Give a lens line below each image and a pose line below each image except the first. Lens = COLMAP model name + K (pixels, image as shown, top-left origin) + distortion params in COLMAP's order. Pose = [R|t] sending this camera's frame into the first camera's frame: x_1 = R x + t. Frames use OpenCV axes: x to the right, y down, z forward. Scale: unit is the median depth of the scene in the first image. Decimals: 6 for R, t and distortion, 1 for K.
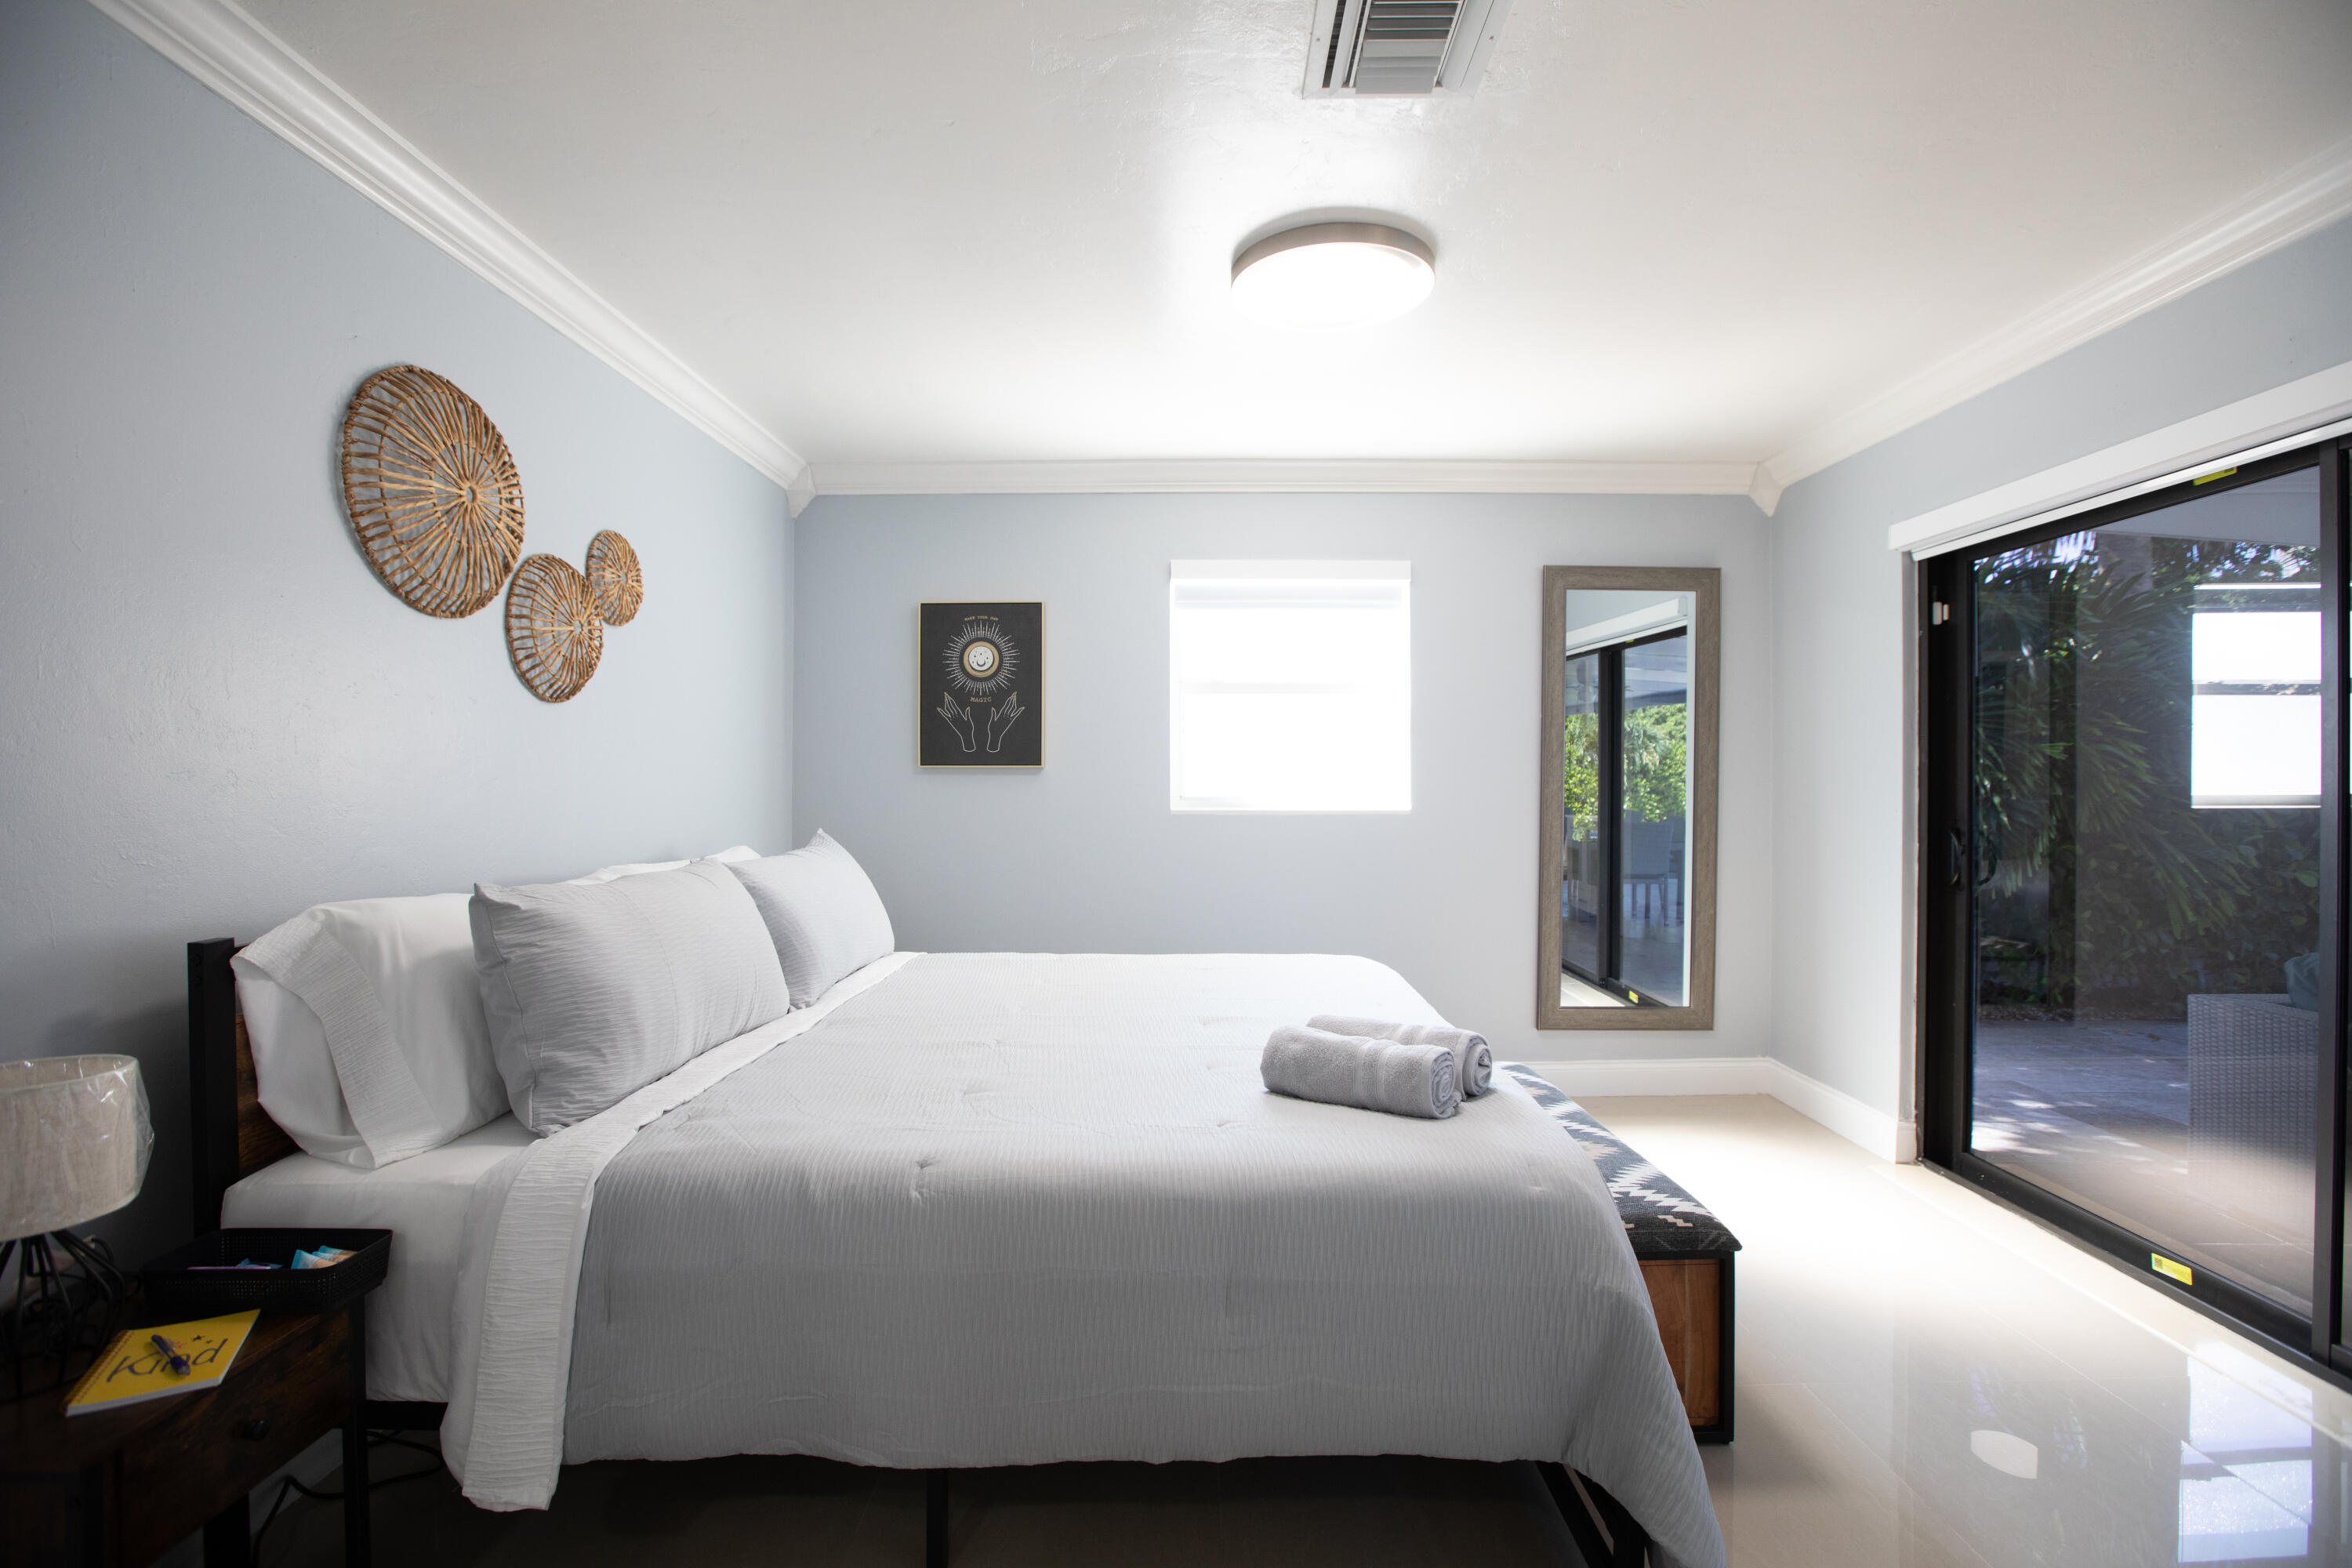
lens RADIAL K [[1071.5, 0, 1177.3], [0, 1071.5, 782.9], [0, 0, 1]] dist [-0.052747, 0.018021]
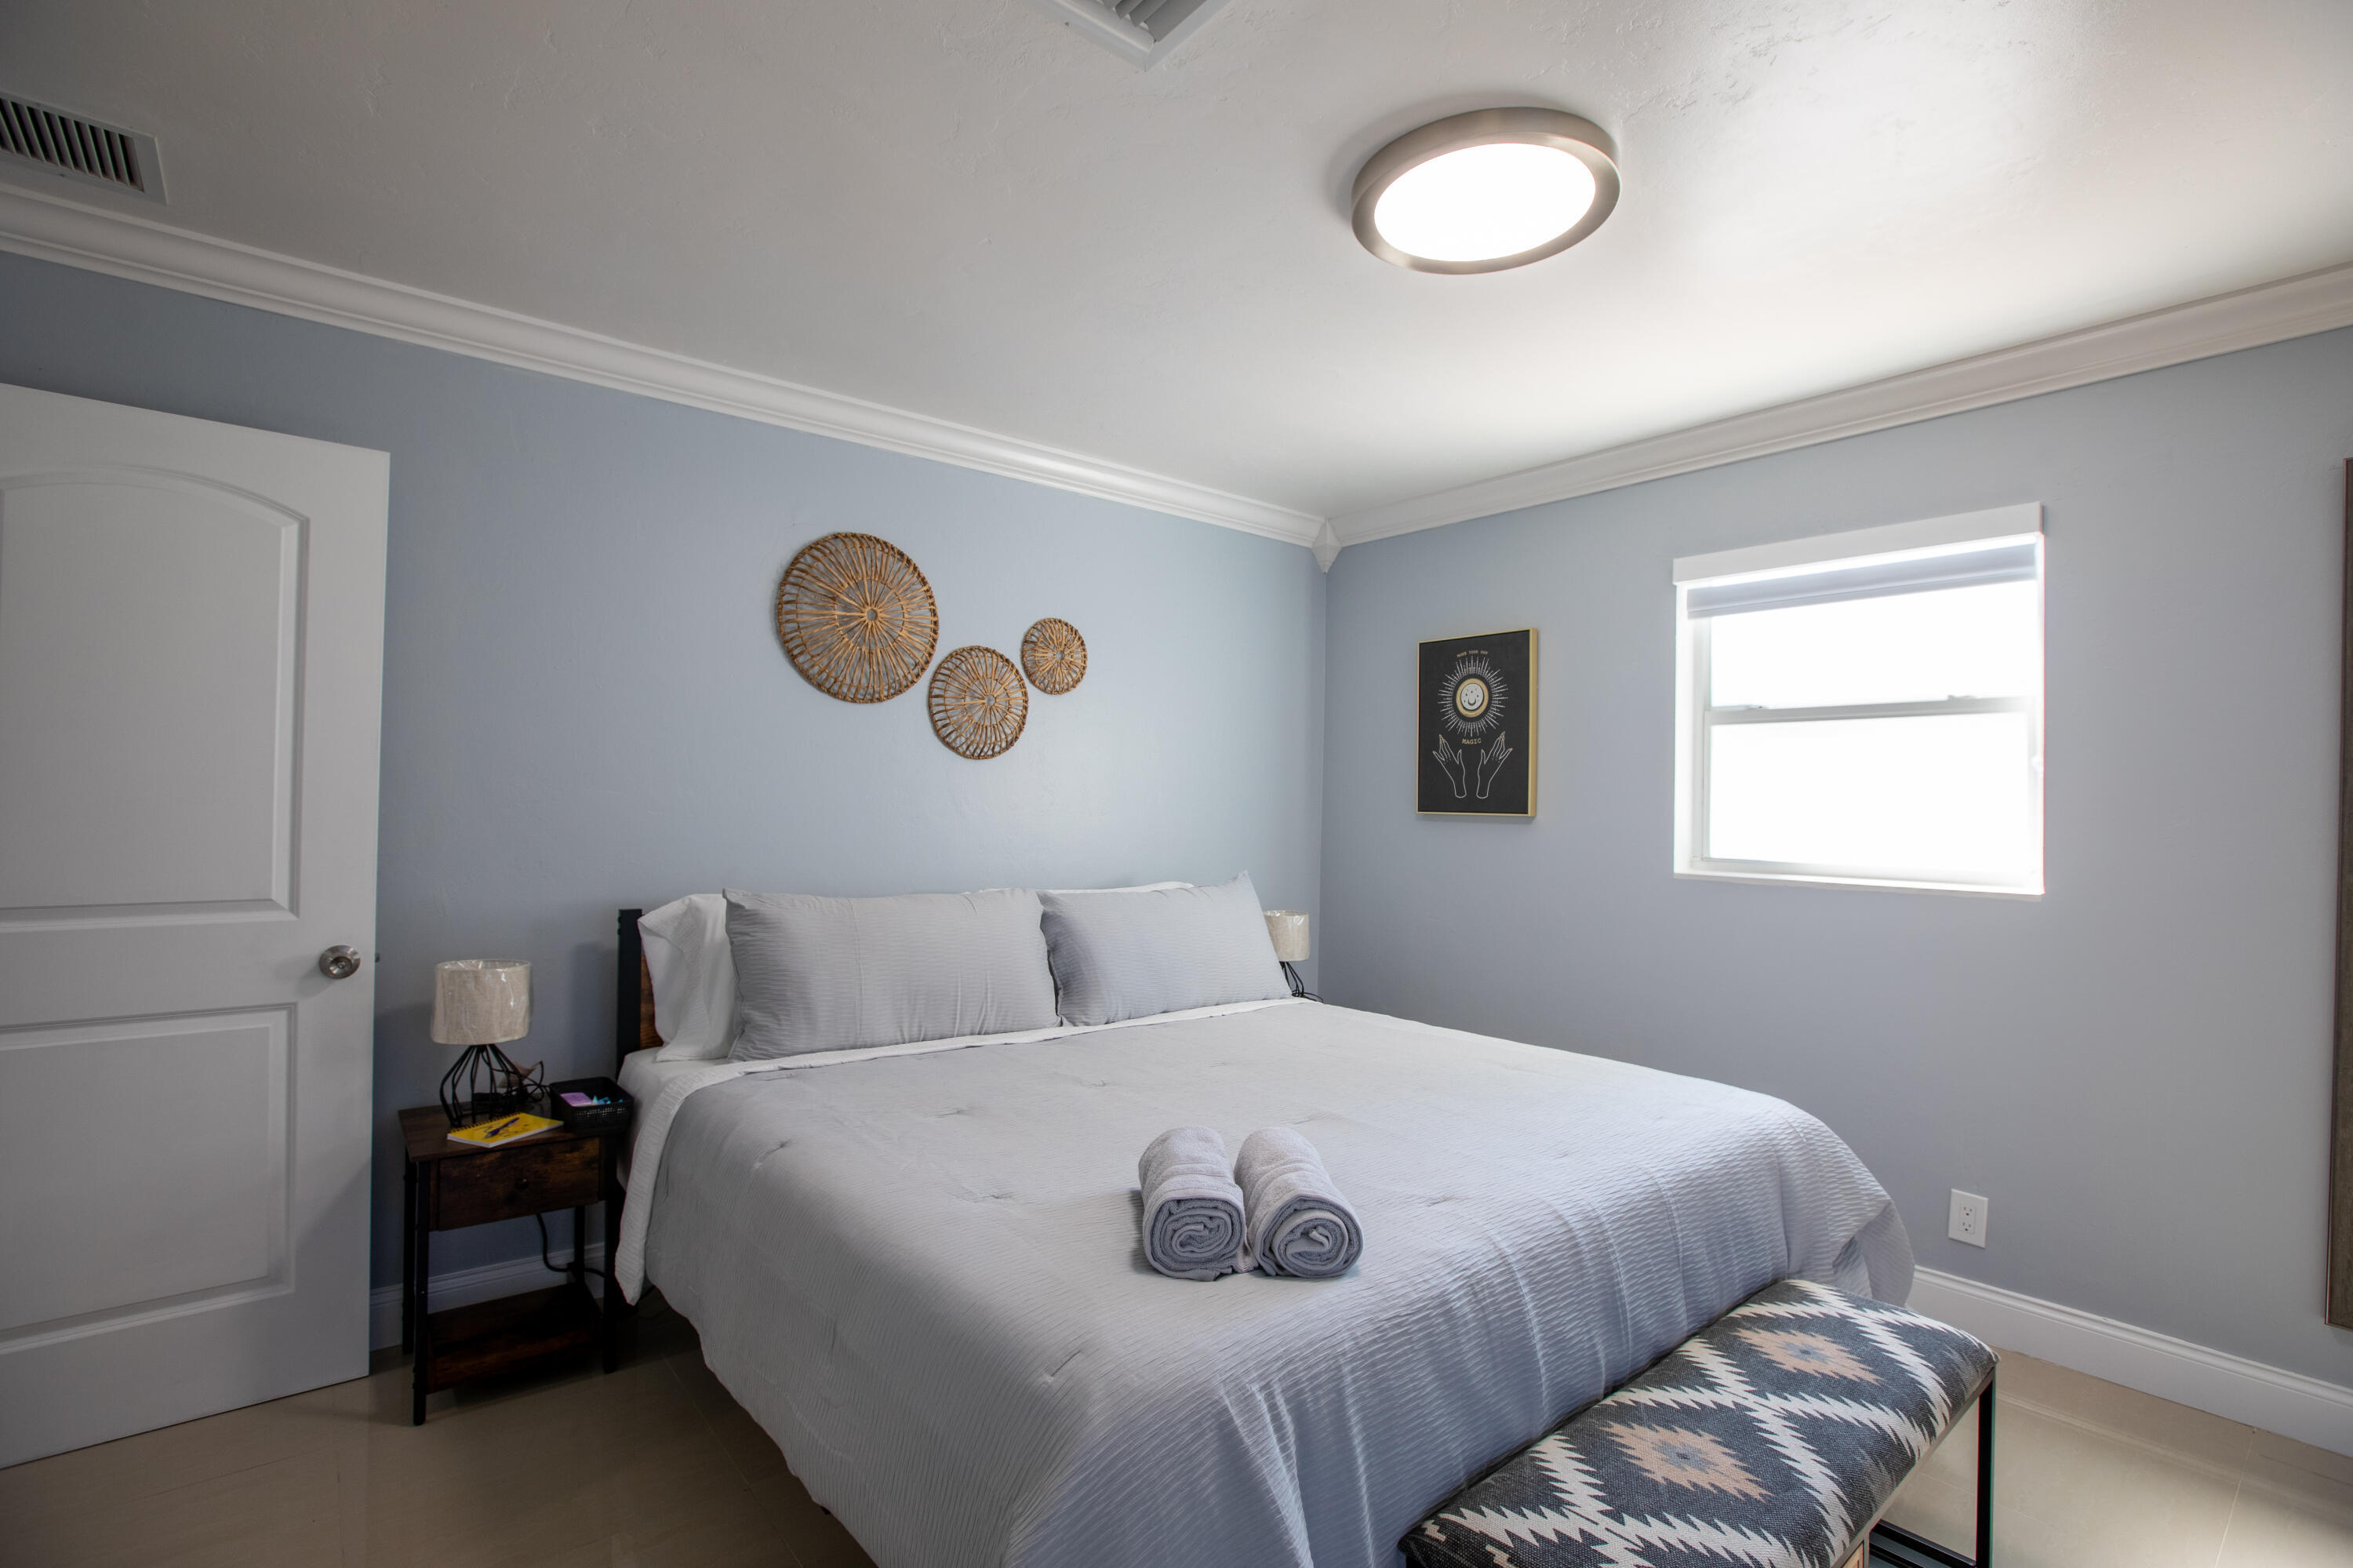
lens RADIAL K [[1072.0, 0, 1158.9], [0, 1072.0, 802.0], [0, 0, 1]] dist [-0.052747, 0.018021]
pose [[0.638940, 0.009882, -0.769193, 0.545128], [-0.024315, 0.999677, -0.007355, -0.018364], [0.768872, 0.023403, 0.638974, 0.313978]]
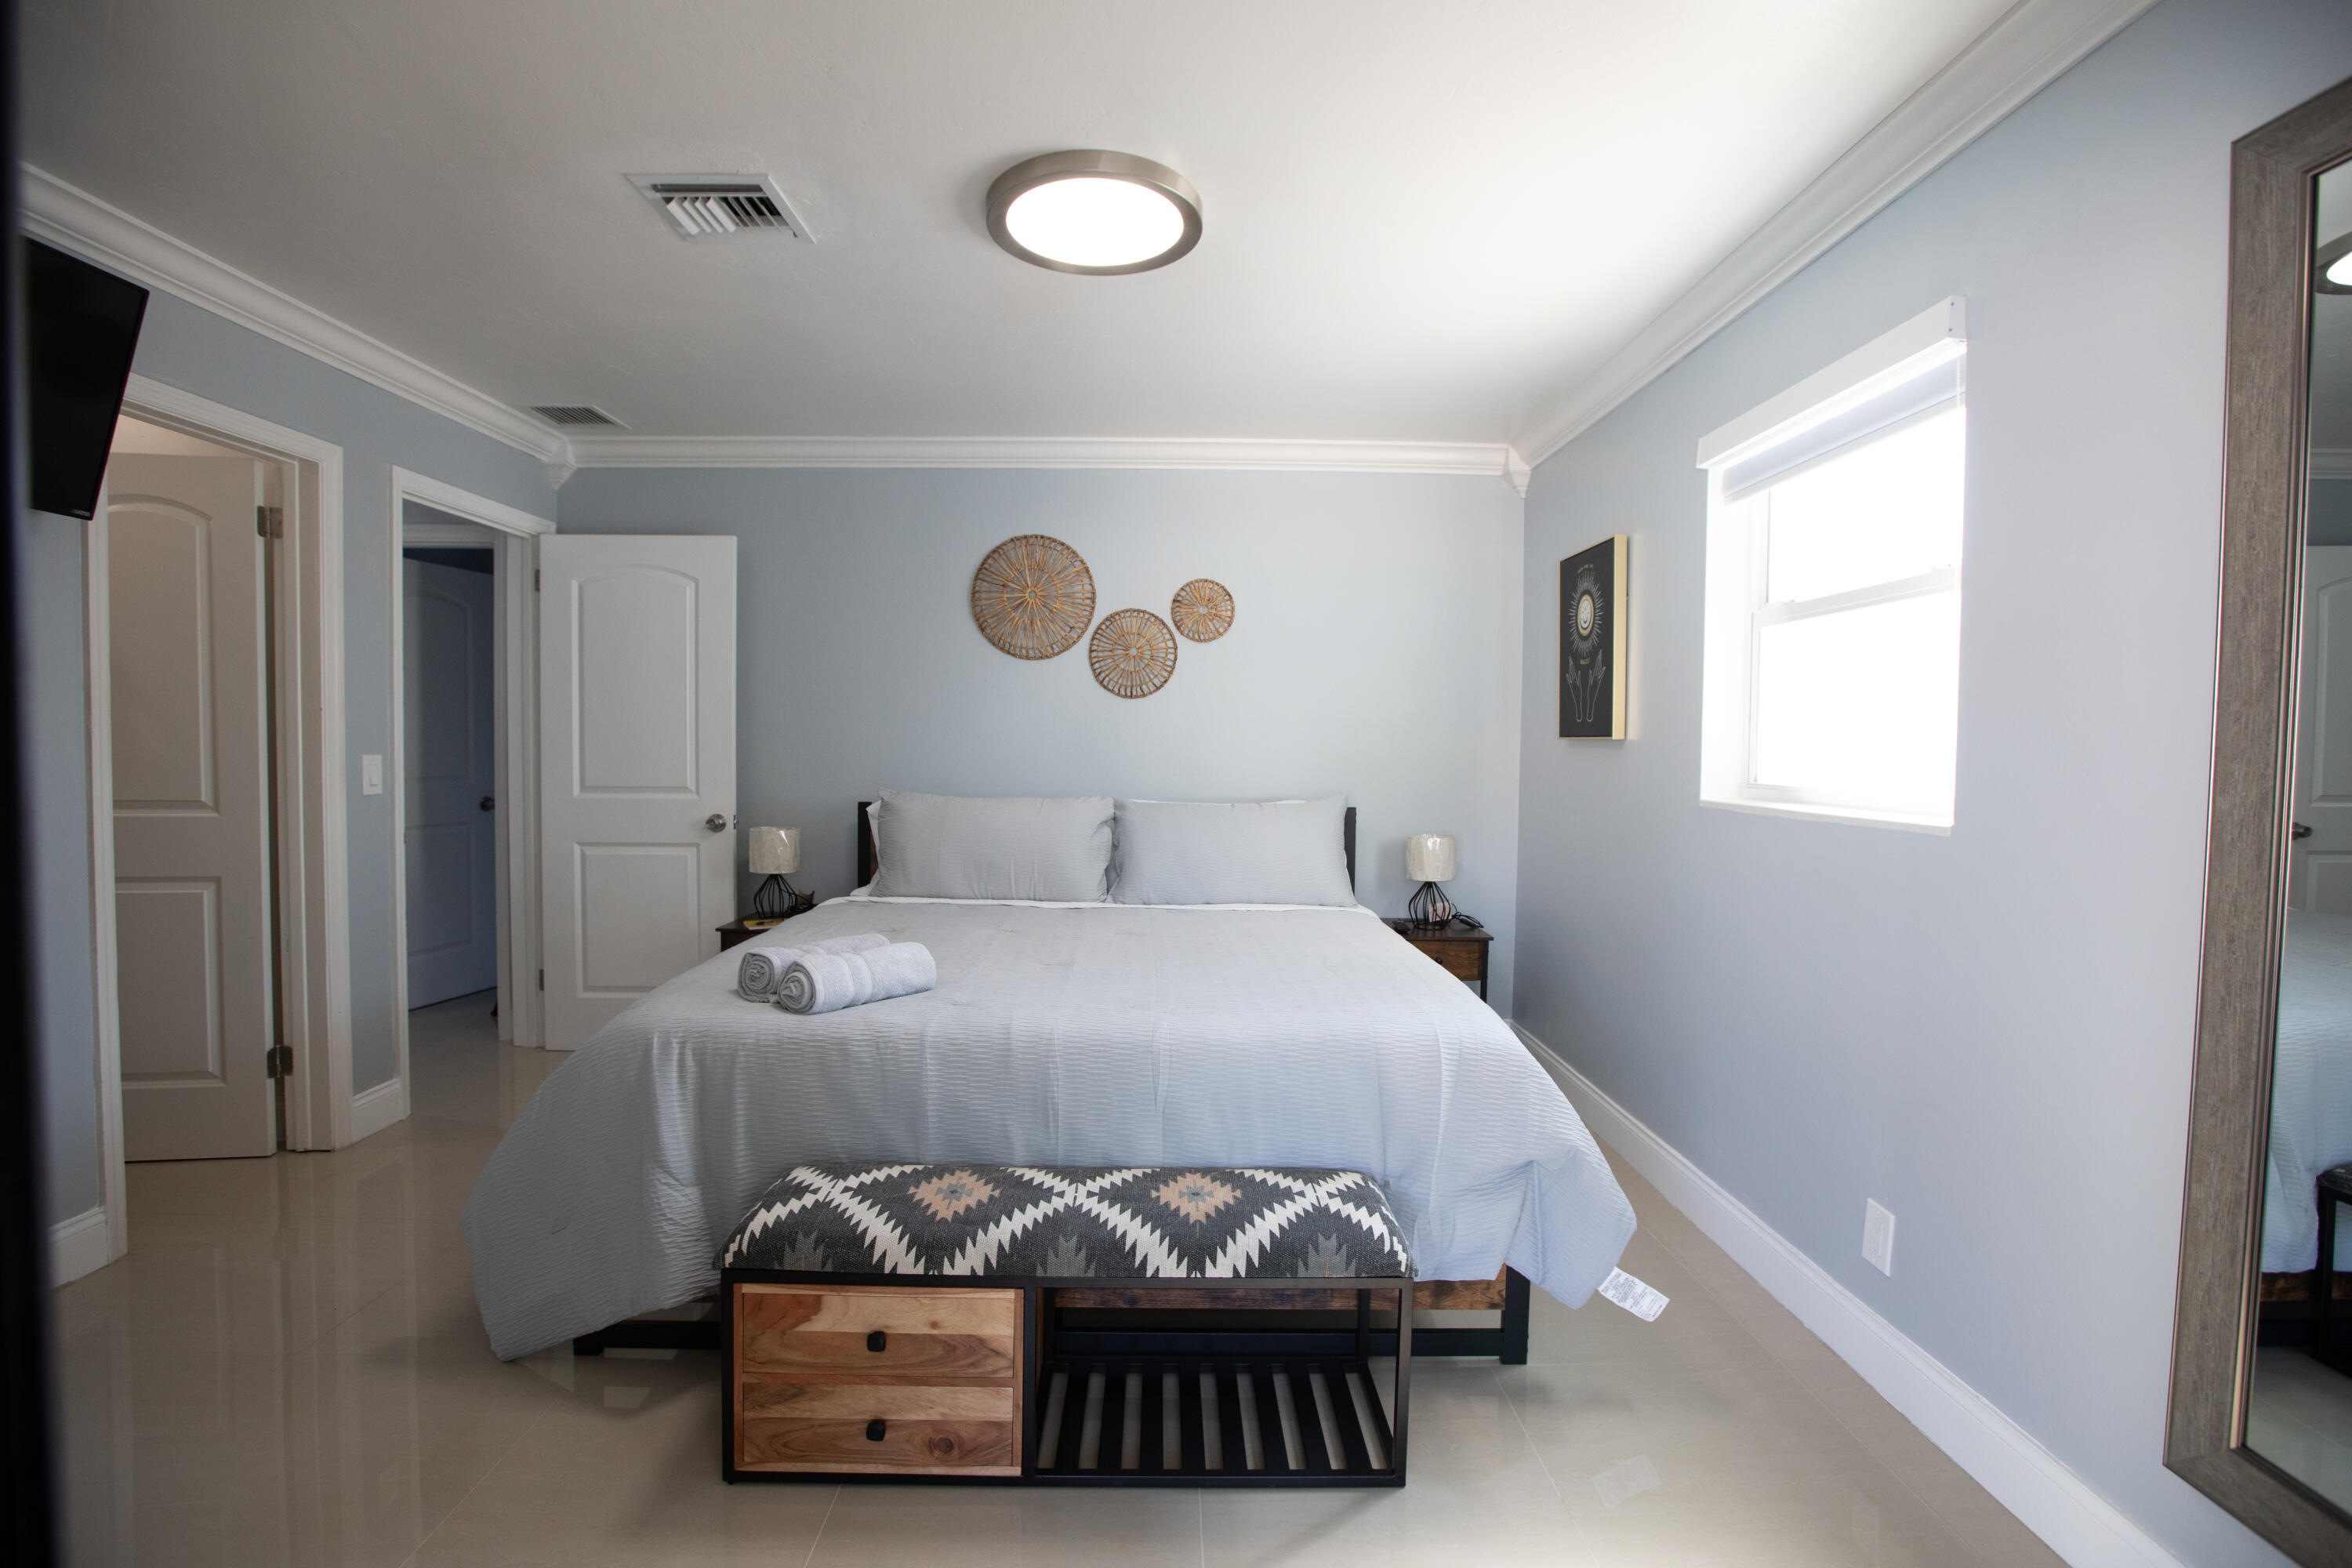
lens RADIAL K [[1071.5, 0, 1212.7], [0, 1071.5, 793.8], [0, 0, 1]] dist [-0.052747, 0.018021]
pose [[0.023787, 0.047961, -0.998566, 1.047967], [-0.018130, 0.998705, 0.047536, -0.008476], [0.999553, 0.016973, 0.024626, 1.042446]]
